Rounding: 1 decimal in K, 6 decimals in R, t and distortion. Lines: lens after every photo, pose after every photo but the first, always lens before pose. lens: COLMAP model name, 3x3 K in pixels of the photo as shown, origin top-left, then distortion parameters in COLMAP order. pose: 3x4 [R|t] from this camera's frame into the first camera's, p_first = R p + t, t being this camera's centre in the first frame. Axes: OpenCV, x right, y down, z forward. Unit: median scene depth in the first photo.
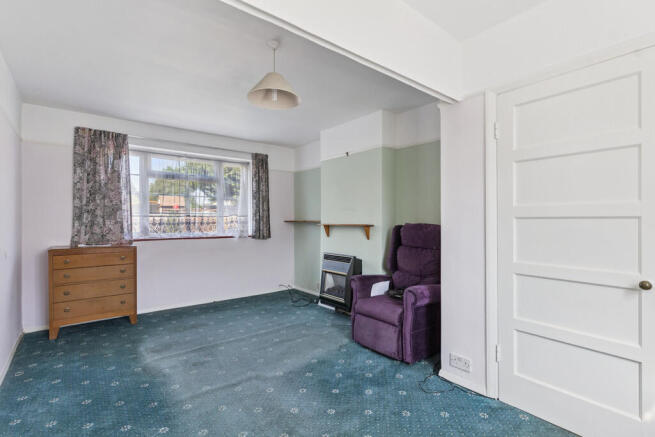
lens RADIAL K [[313.6, 0, 328.7], [0, 313.6, 222.1], [0, 0, 1]] dist [0.009365, -0.000442]
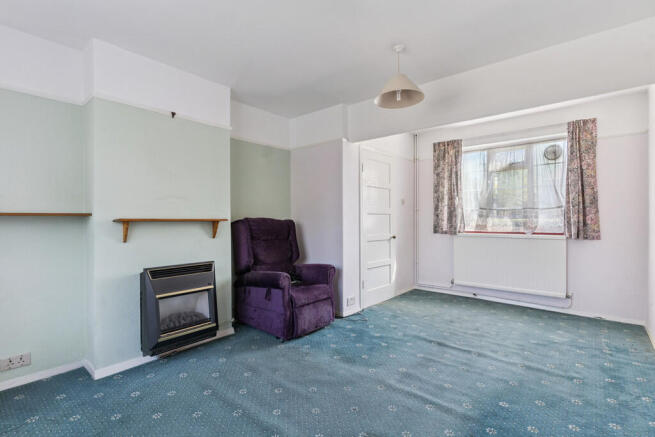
lens RADIAL K [[313.6, 0, 326.9], [0, 313.6, 219.1], [0, 0, 1]] dist [0.009365, -0.000442]
pose [[-0.197390, -0.004888, 0.980313, -0.740890], [-0.002011, 0.999987, 0.004581, 0.002924], [-0.980323, -0.001067, -0.197398, 0.905493]]
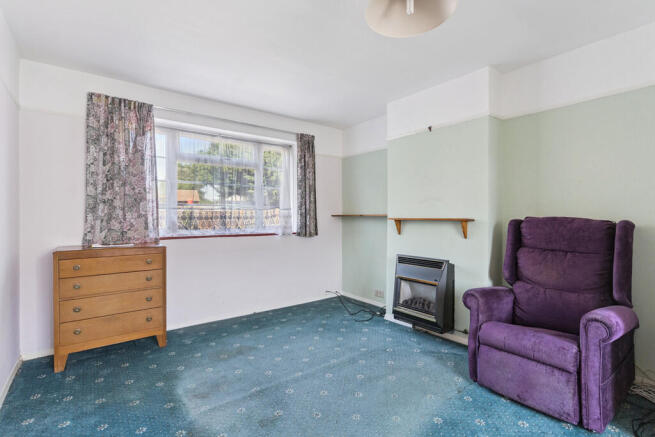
lens RADIAL K [[313.6, 0, 330.0], [0, 313.6, 218.0], [0, 0, 1]] dist [0.009365, -0.000442]
pose [[0.999819, 0.000589, -0.019007, -0.194971], [-0.000596, 1.000000, -0.000349, 0.006680], [0.019007, 0.000361, 0.999819, 0.236885]]
